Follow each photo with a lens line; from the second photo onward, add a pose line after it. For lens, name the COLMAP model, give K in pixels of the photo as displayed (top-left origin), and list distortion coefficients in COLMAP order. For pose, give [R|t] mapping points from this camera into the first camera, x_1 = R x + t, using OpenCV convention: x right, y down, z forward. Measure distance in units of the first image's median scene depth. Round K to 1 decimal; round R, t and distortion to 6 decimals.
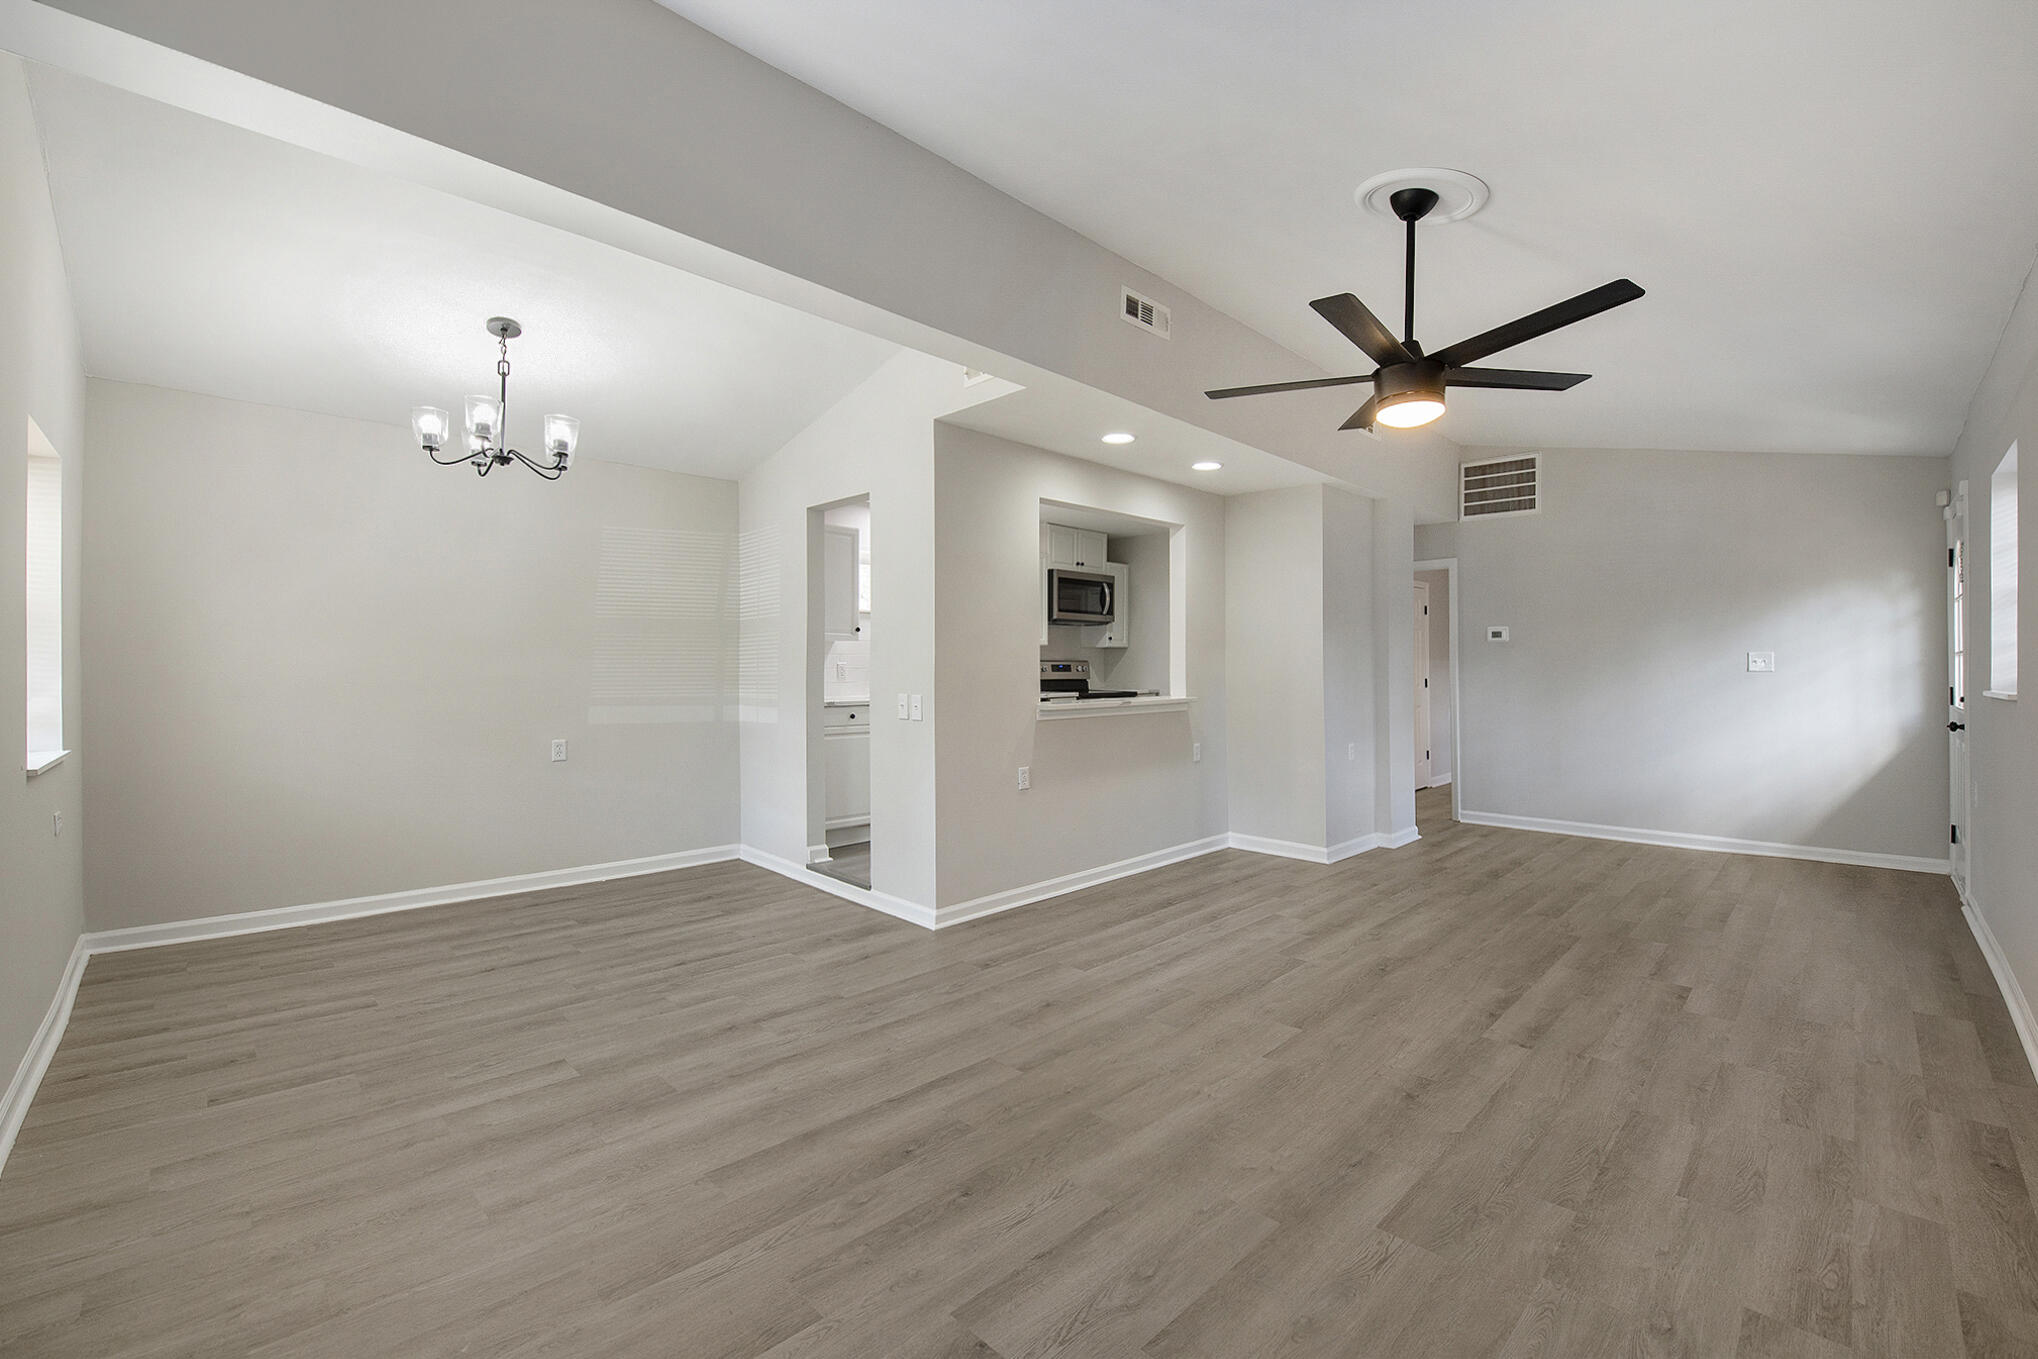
lens RADIAL K [[829.8, 0, 1029.9], [0, 829.8, 669.1], [0, 0, 1]] dist [-0.008849, -0.000487]
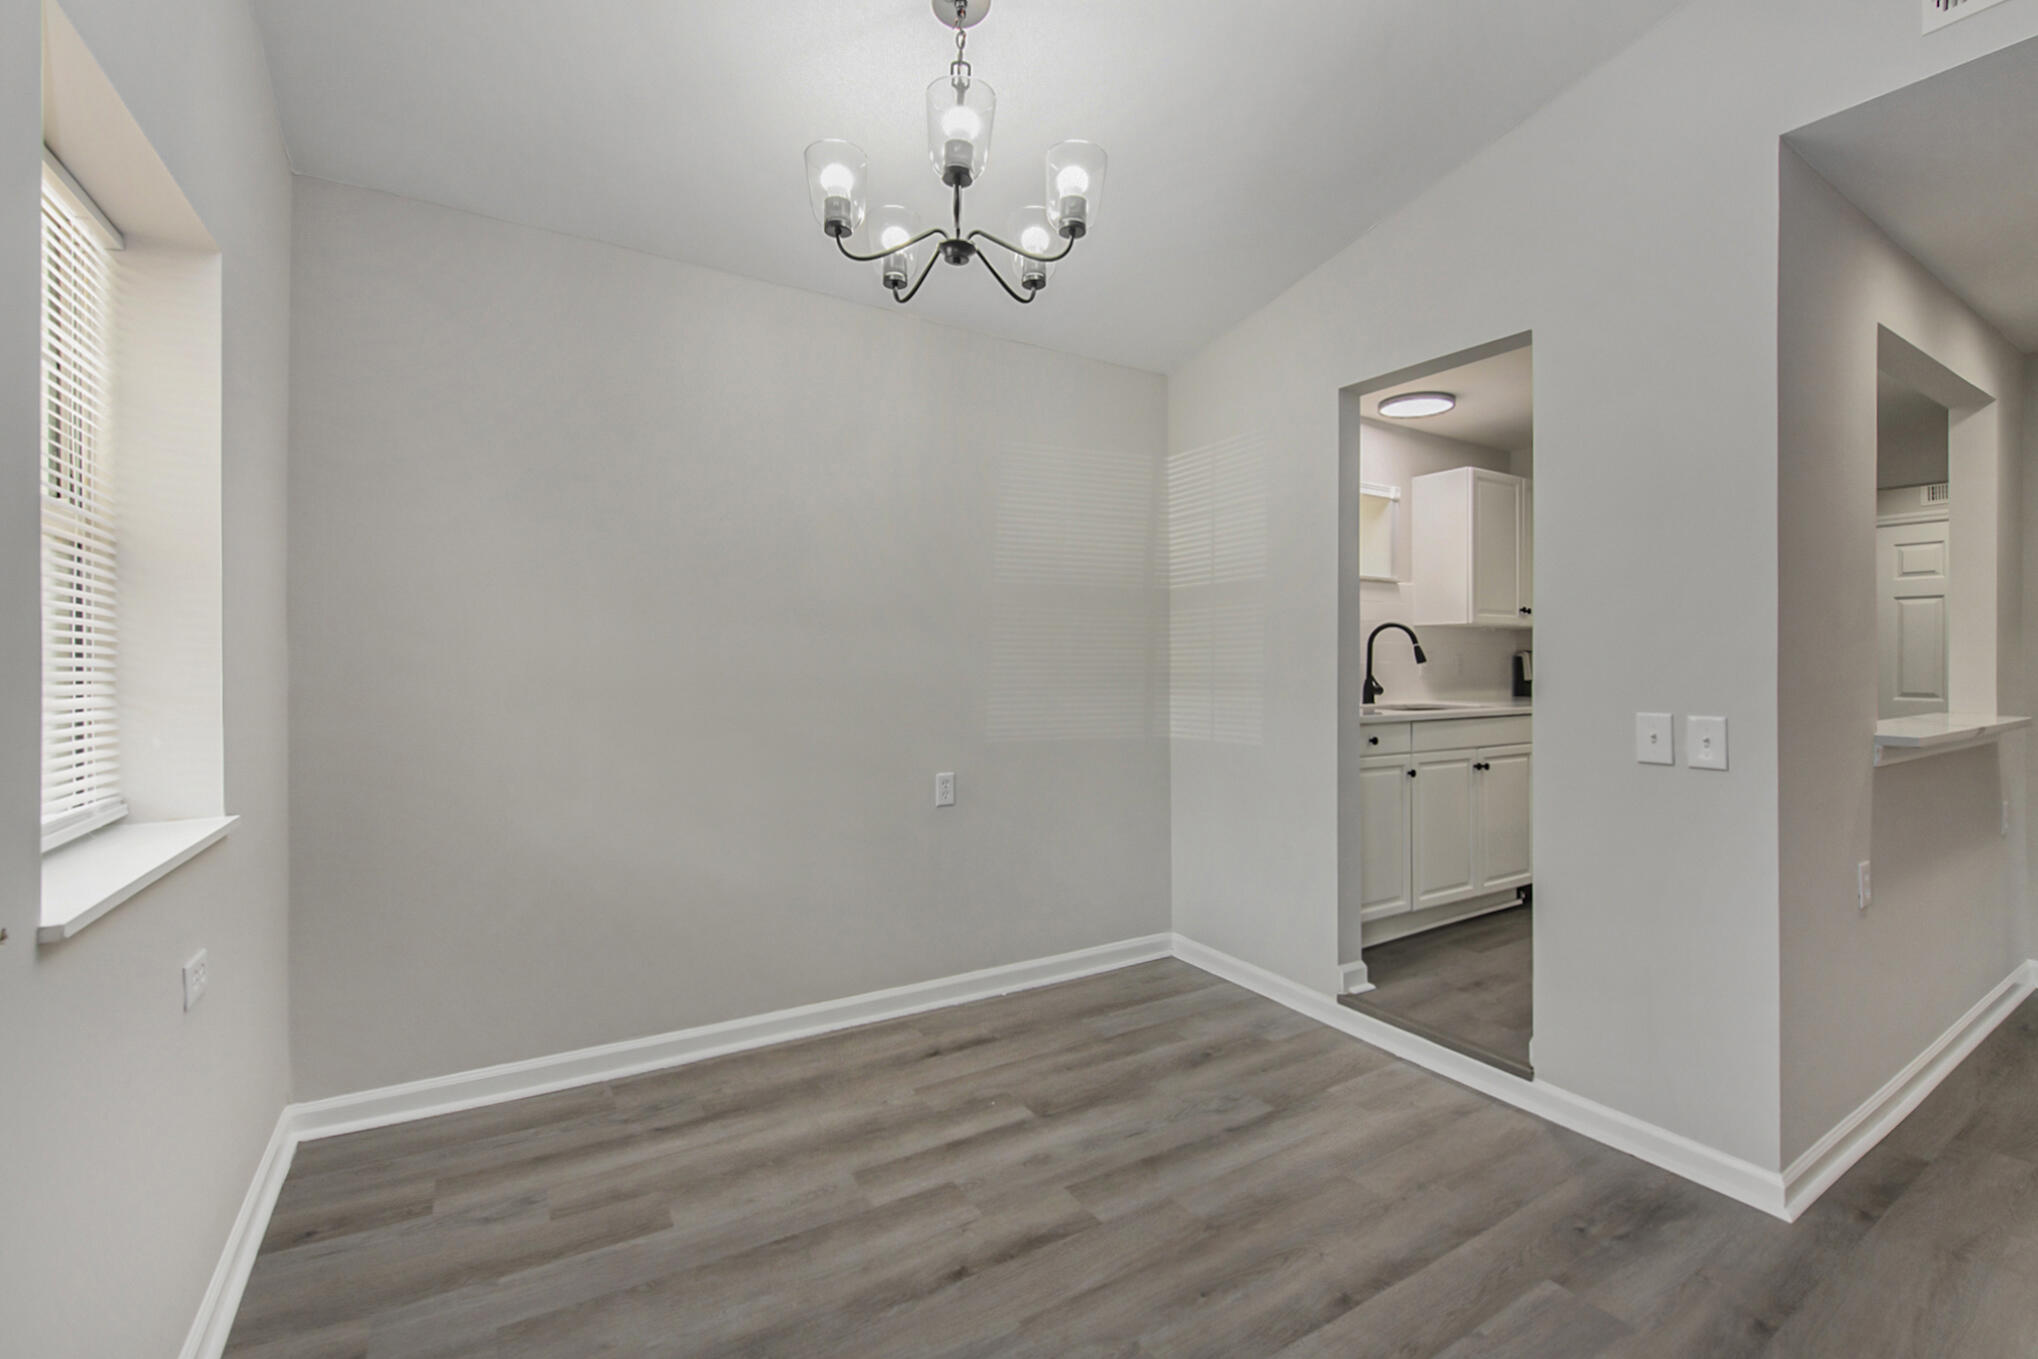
lens RADIAL K [[867.2, 0, 1026.9], [0, 867.2, 670.6], [0, 0, 1]] dist [-0.001347, -0.000756]
pose [[0.976540, 0.006106, -0.215251, -0.486310], [-0.004786, 0.999966, 0.006650, 0.003810], [0.215284, -0.005464, 0.976536, 0.488440]]
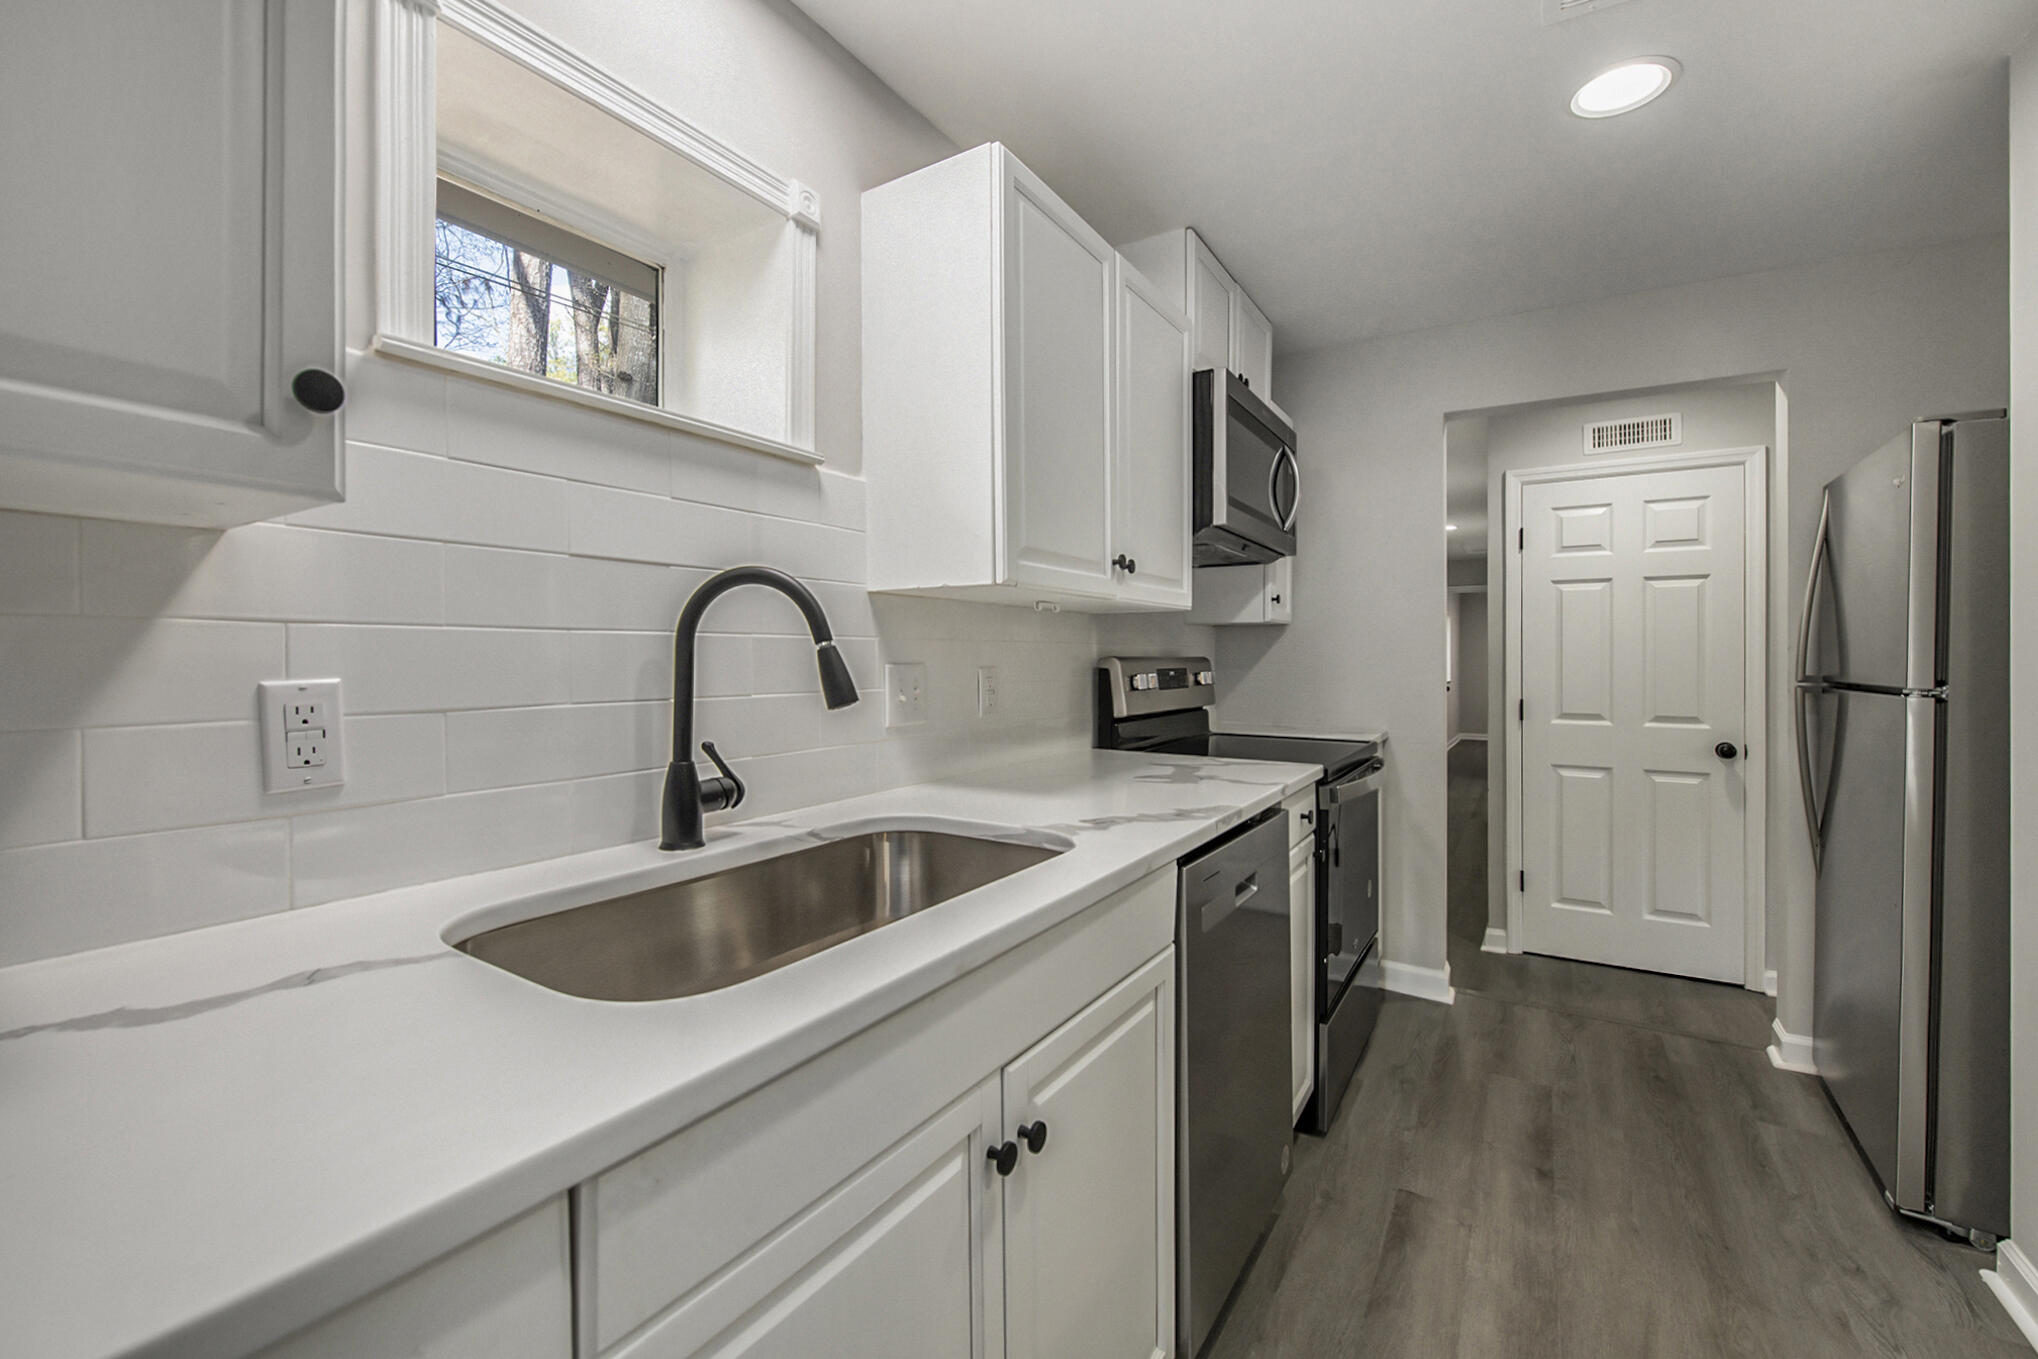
lens RADIAL K [[831.5, 0, 1013.9], [0, 831.5, 665.5], [0, 0, 1]] dist [-0.008227, -0.004006]
pose [[0.975115, 0.000381, 0.221698, -0.229968], [-0.001784, 0.999980, 0.006130, -0.019181], [-0.221692, -0.006373, 0.975096, 1.392508]]
